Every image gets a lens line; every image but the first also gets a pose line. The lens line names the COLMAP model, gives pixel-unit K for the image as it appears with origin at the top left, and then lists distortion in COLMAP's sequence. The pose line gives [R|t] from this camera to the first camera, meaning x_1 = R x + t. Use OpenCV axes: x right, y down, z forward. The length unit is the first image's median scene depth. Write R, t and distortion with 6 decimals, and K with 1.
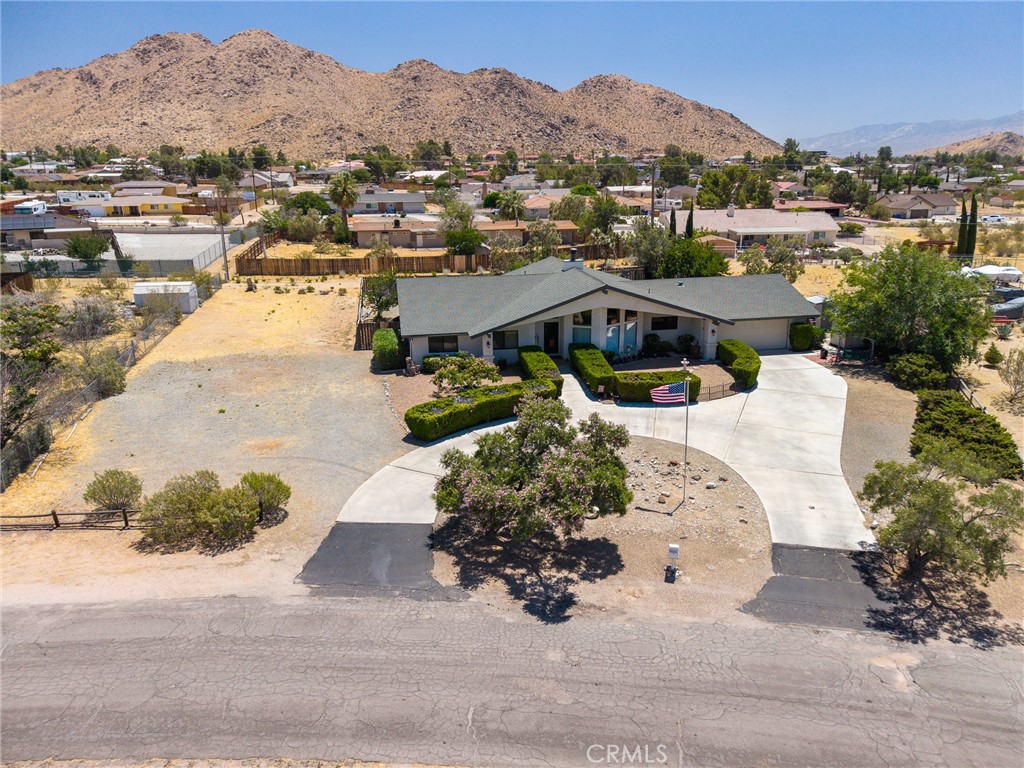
lens RADIAL K [[702.2, 0, 516.0], [0, 702.2, 383.0], [0, 0, 1]] dist [0.082758, -0.067579]
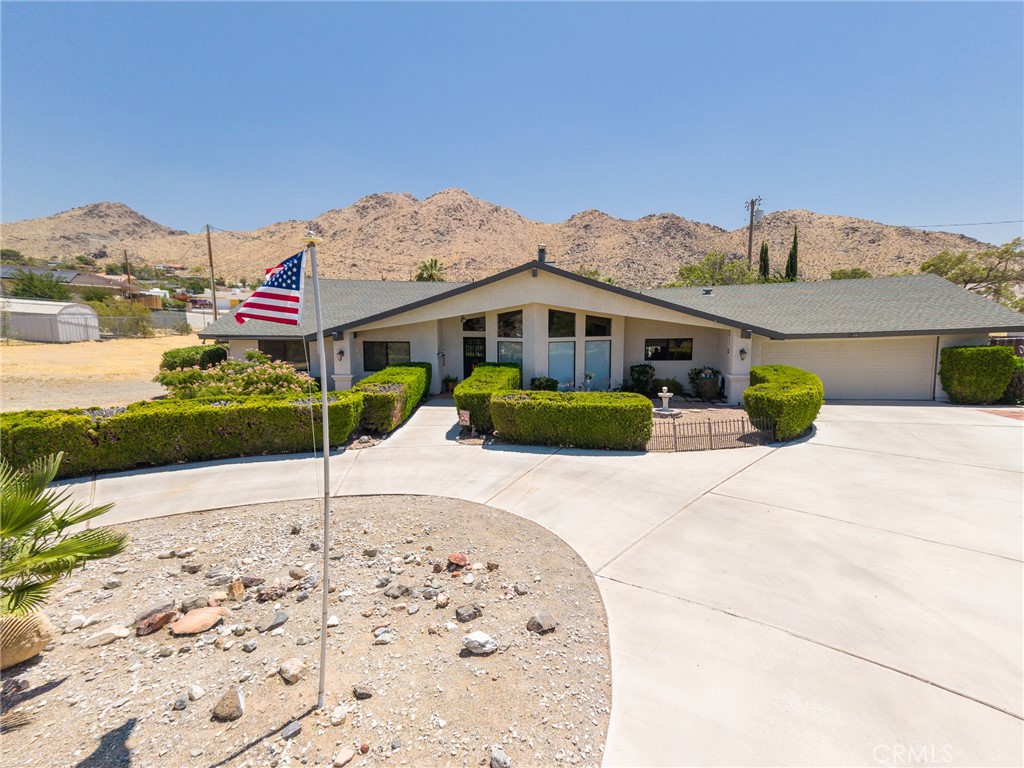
lens RADIAL K [[594.5, 0, 552.7], [0, 594.5, 400.4], [0, 0, 1]] dist [0.463555, 0.000242]
pose [[0.965252, 0.033844, -0.259120, 0.069729], [-0.083193, 0.979786, -0.181932, 0.016831], [0.247724, 0.197167, 0.948556, 0.136440]]
